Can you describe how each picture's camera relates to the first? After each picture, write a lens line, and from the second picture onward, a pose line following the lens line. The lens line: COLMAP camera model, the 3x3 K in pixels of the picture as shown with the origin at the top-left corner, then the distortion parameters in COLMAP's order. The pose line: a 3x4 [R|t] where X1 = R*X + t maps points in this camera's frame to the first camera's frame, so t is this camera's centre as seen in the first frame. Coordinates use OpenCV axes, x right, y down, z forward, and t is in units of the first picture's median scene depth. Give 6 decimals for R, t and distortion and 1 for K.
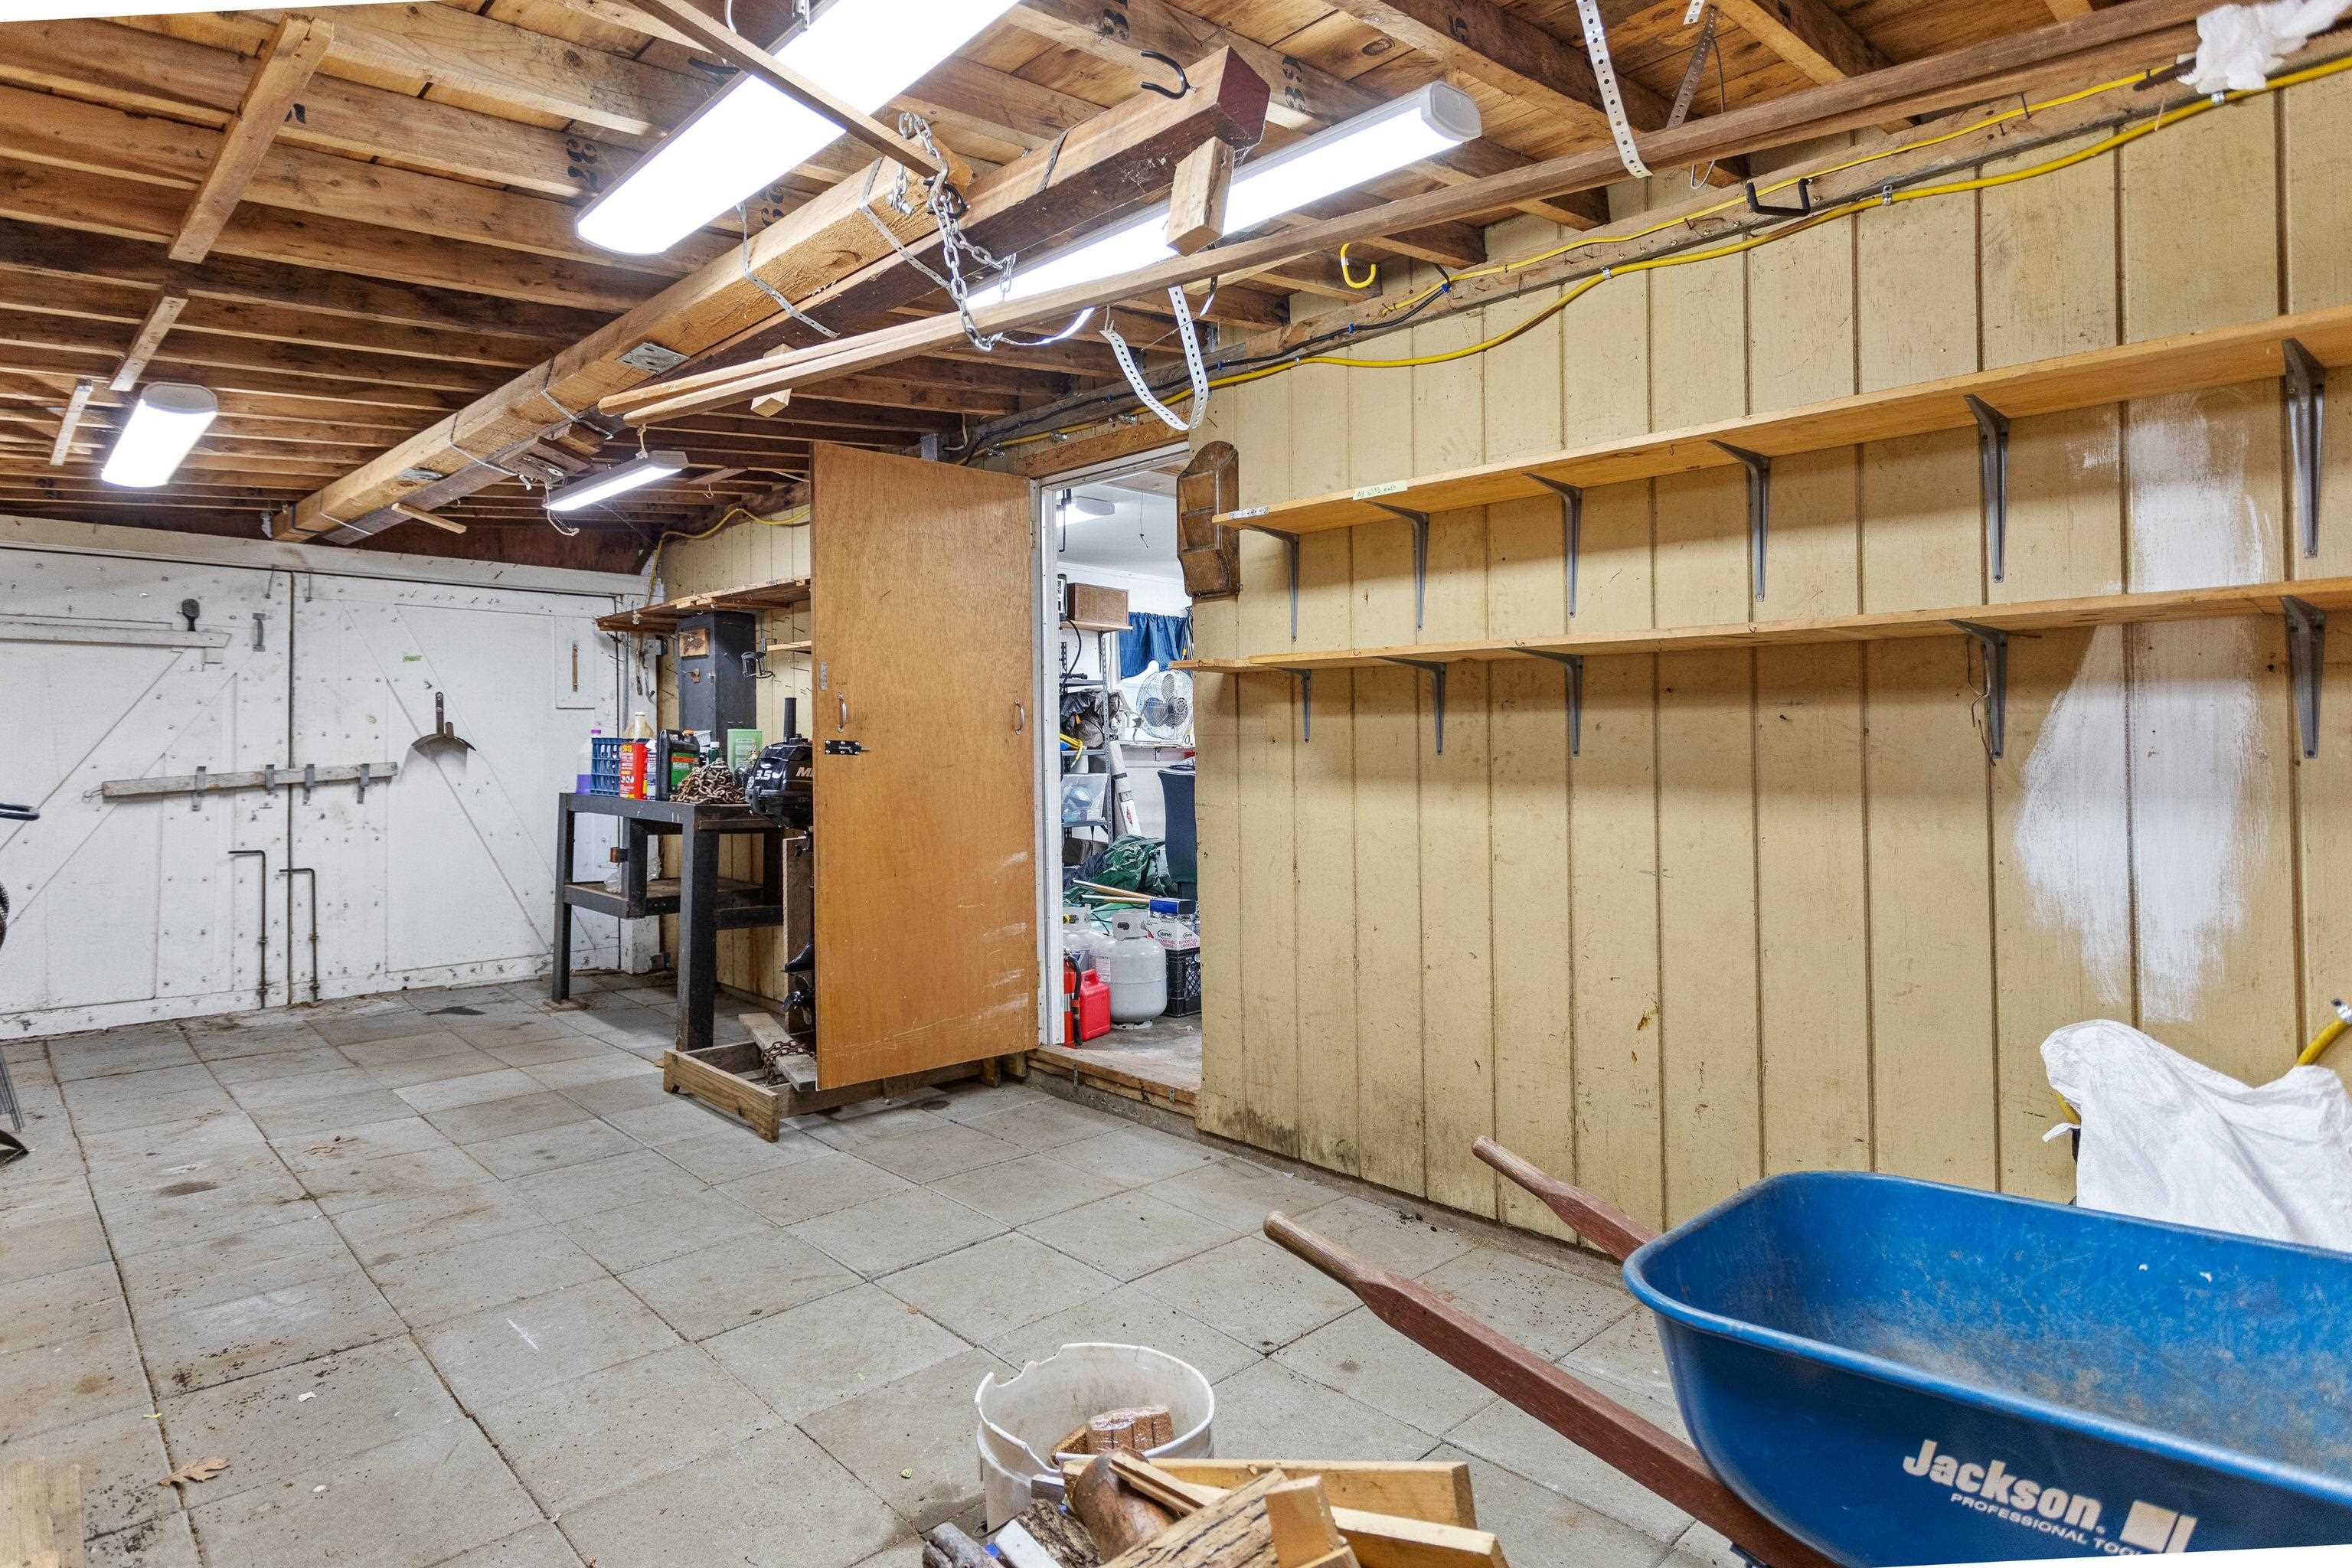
lens RADIAL K [[1302.7, 0, 1172.7], [0, 1302.7, 754.2], [0, 0, 1]] dist [0.033438, 0.000274]
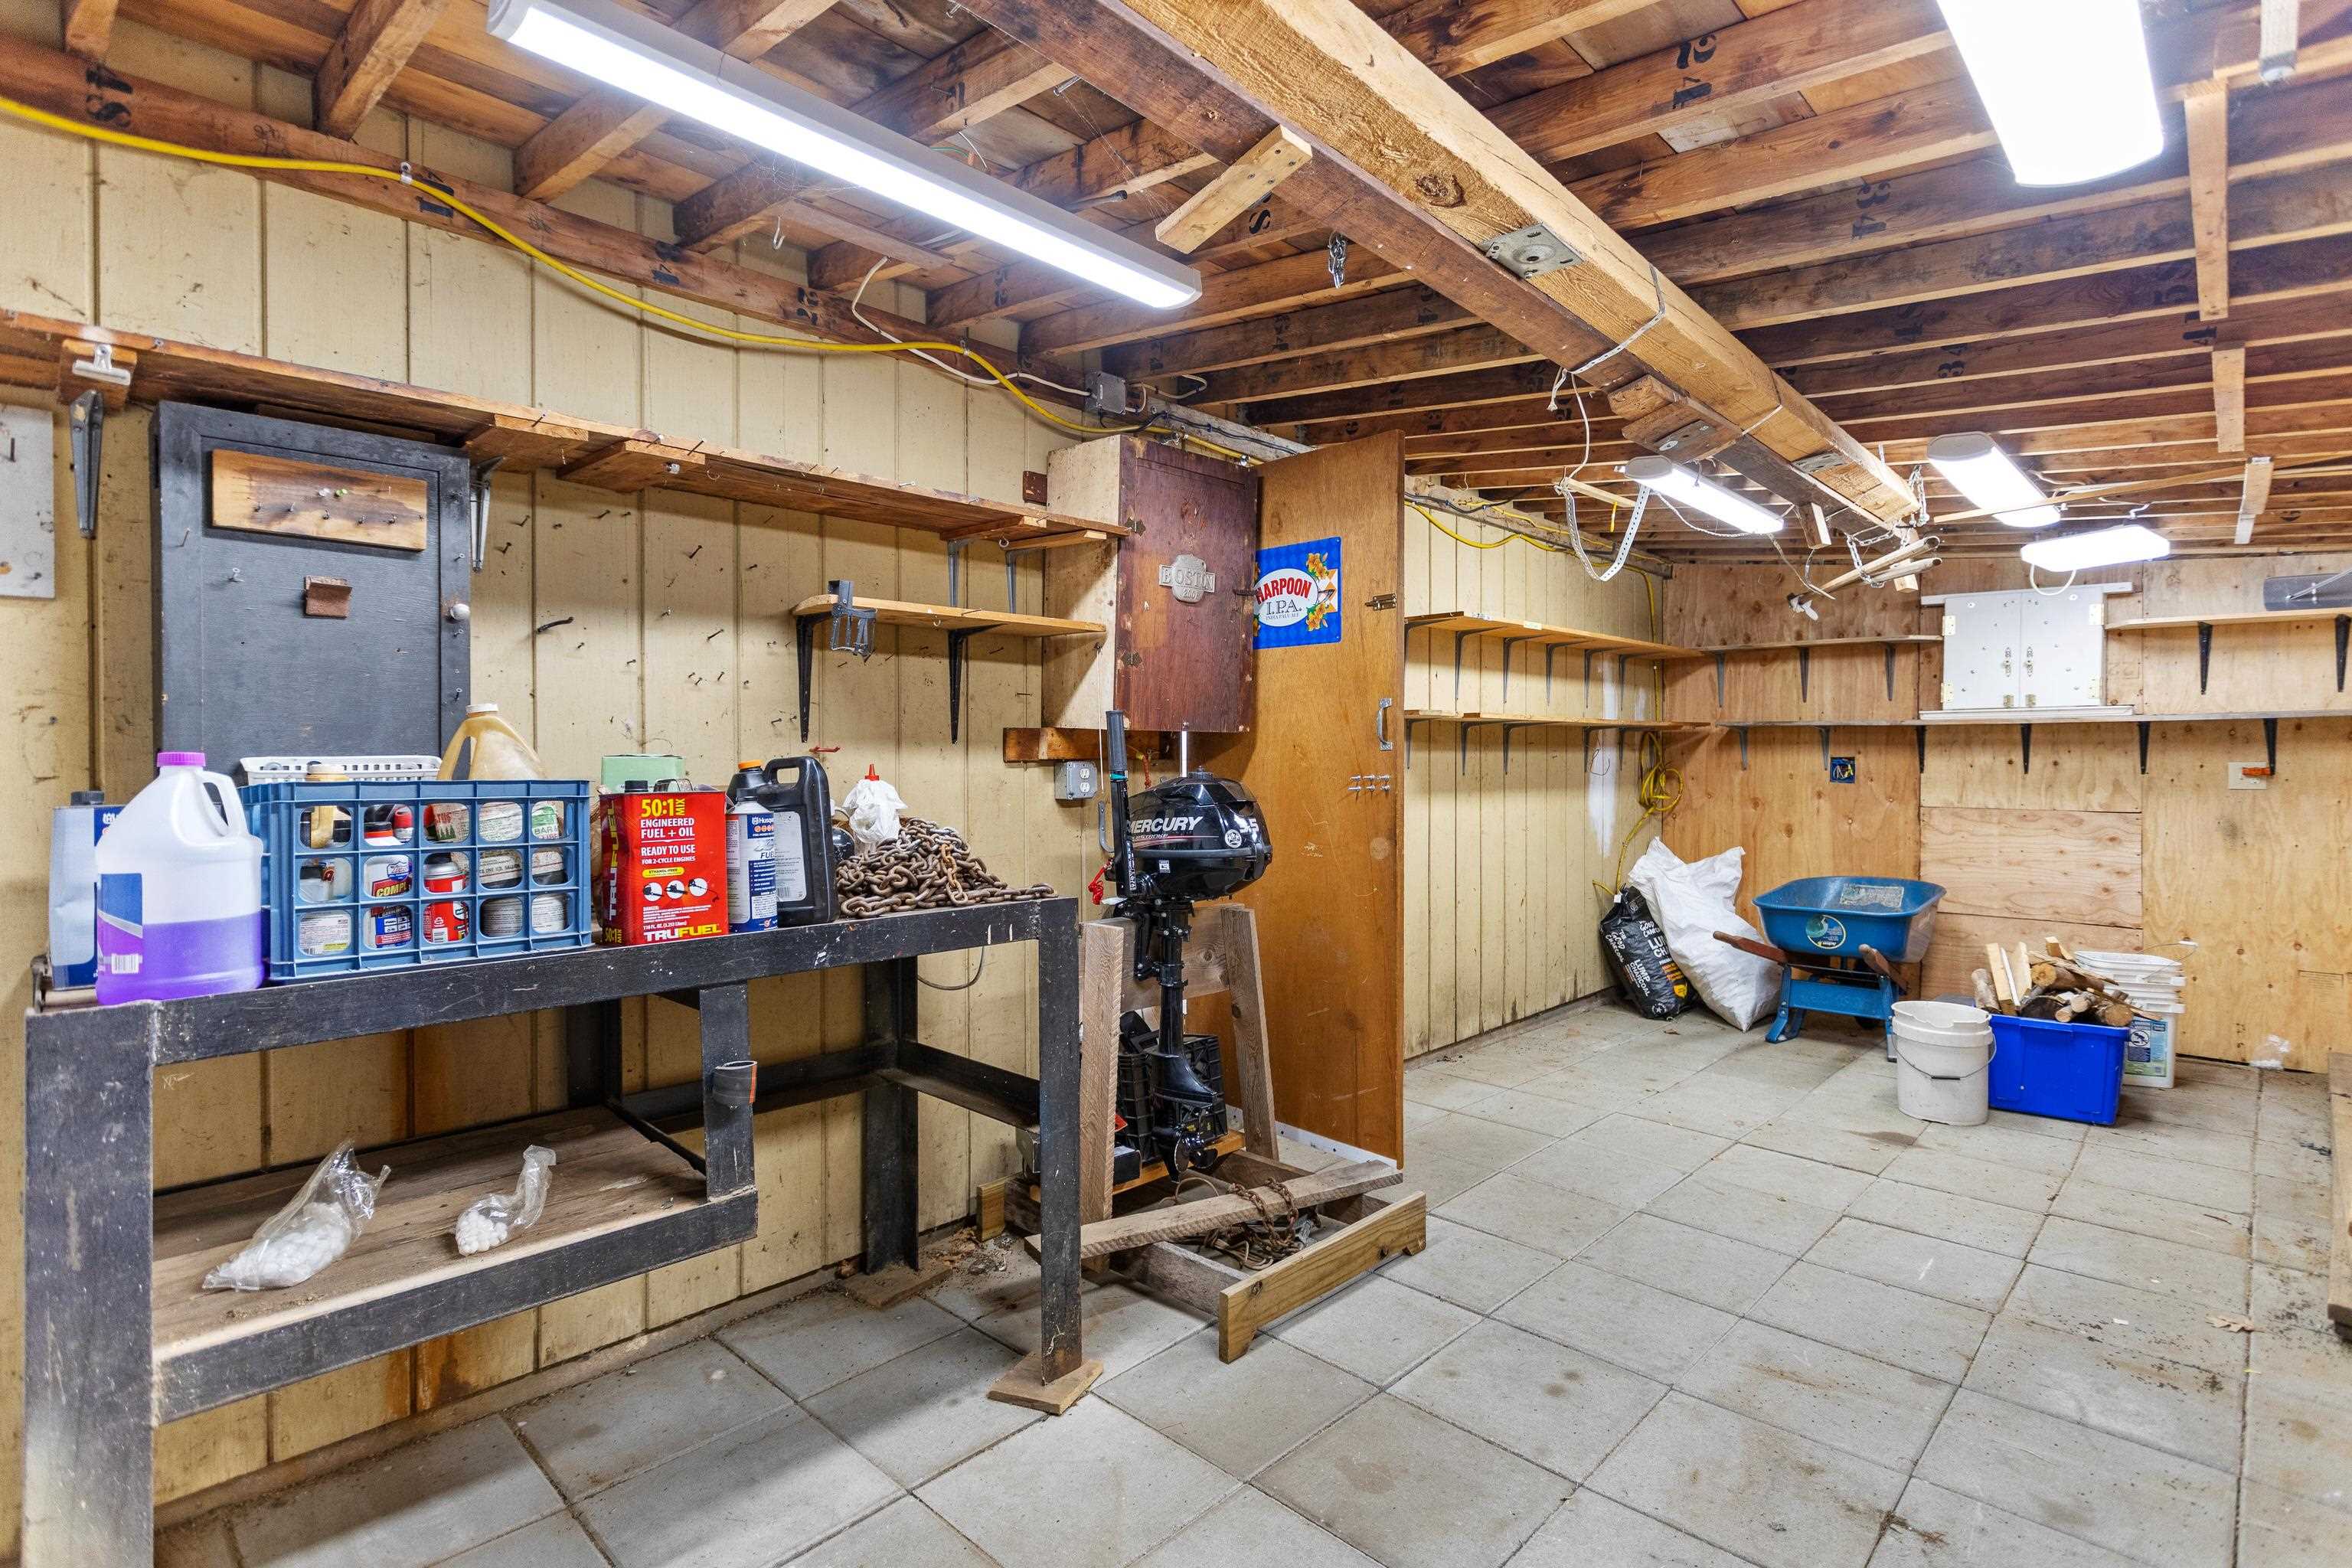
lens RADIAL K [[1096.7, 0, 1192.3], [0, 1096.7, 777.6], [0, 0, 1]] dist [-0.007663, 0.000461]
pose [[-0.046500, -0.011843, 0.998848, -1.267465], [0.009749, 0.999877, 0.012310, -0.017929], [-0.998871, 0.010310, -0.046378, 1.501210]]
